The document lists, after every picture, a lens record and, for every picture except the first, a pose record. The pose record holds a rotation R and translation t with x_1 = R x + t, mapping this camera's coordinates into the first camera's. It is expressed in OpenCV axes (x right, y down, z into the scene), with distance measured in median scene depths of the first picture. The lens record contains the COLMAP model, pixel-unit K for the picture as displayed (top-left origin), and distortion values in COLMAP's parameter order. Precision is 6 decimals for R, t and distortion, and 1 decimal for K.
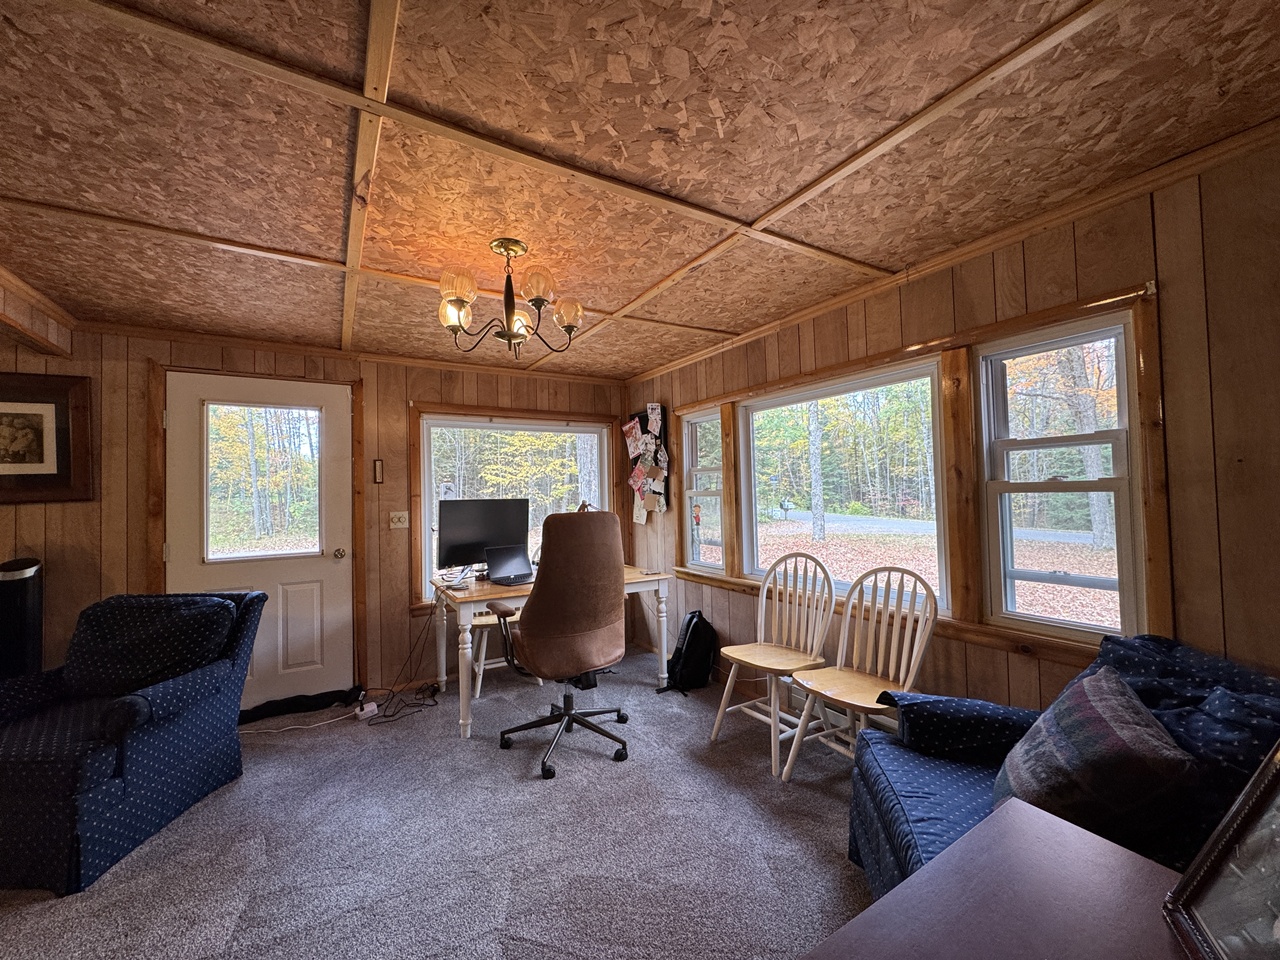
lens RADIAL K [[509.9, 0, 640.0], [0, 509.9, 480.0], [0, 0, 1]] dist [-0.001342, 0.000270]
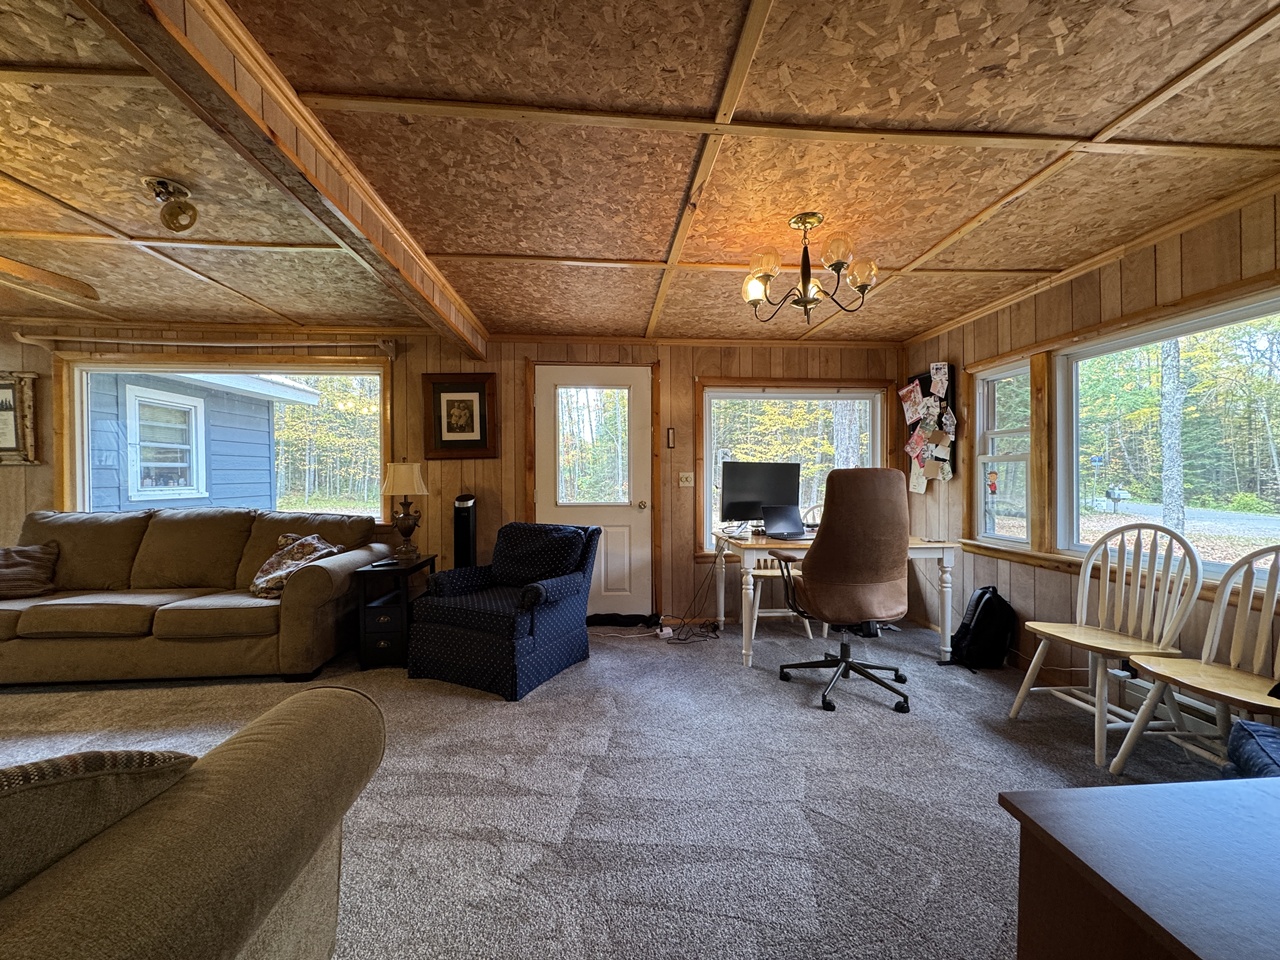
lens RADIAL K [[509.9, 0, 640.0], [0, 509.9, 480.0], [0, 0, 1]] dist [-0.001342, 0.000270]
pose [[0.890135, 0.022550, -0.455139, -0.046811], [-0.005673, 0.999246, 0.038412, 0.046446], [0.455662, -0.031610, 0.889591, -0.119639]]
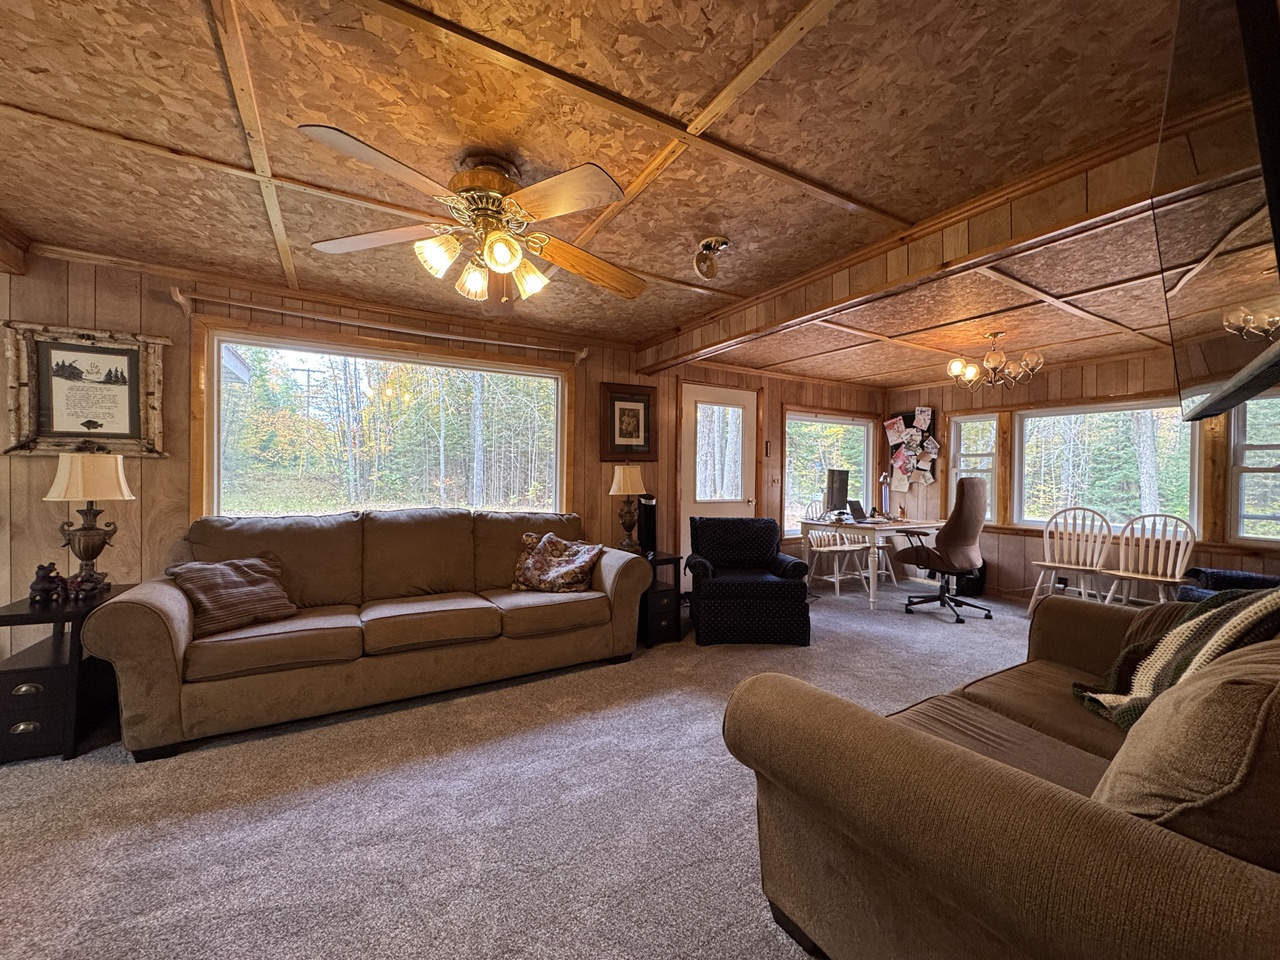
lens RADIAL K [[509.9, 0, 640.0], [0, 509.9, 480.0], [0, 0, 1]] dist [-0.001342, 0.000270]
pose [[0.999353, 0.033186, -0.013872, -1.142804], [-0.032667, 0.998815, 0.036067, 0.043878], [0.015053, -0.035591, 0.999253, -0.699009]]
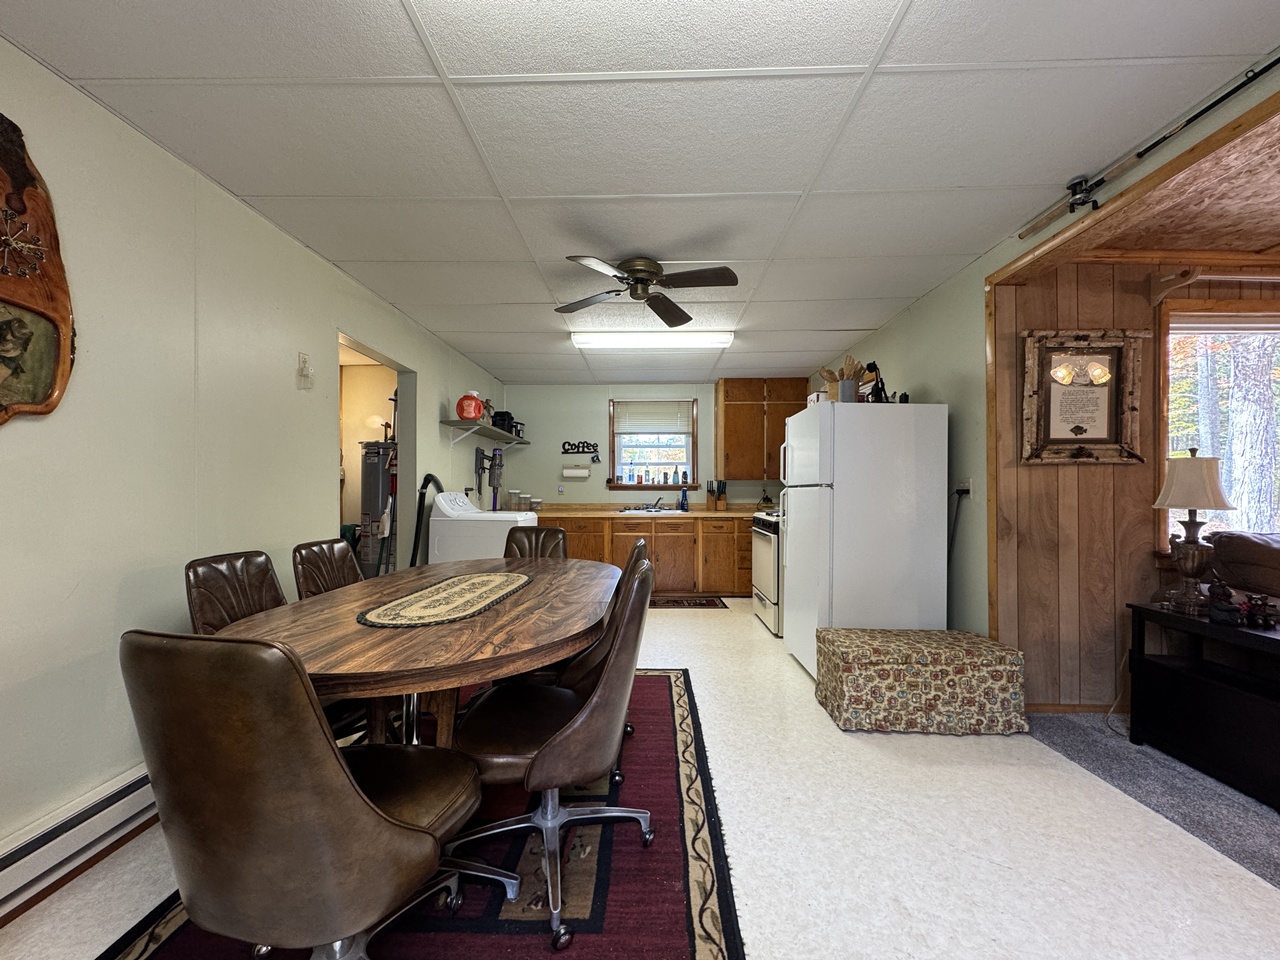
lens RADIAL K [[509.9, 0, 640.0], [0, 509.9, 480.0], [0, 0, 1]] dist [-0.001342, 0.000270]
pose [[0.845646, 0.014049, -0.533559, -2.461113], [-0.005778, 0.999836, 0.017169, 0.089048], [0.533713, -0.011436, 0.845588, -0.961030]]
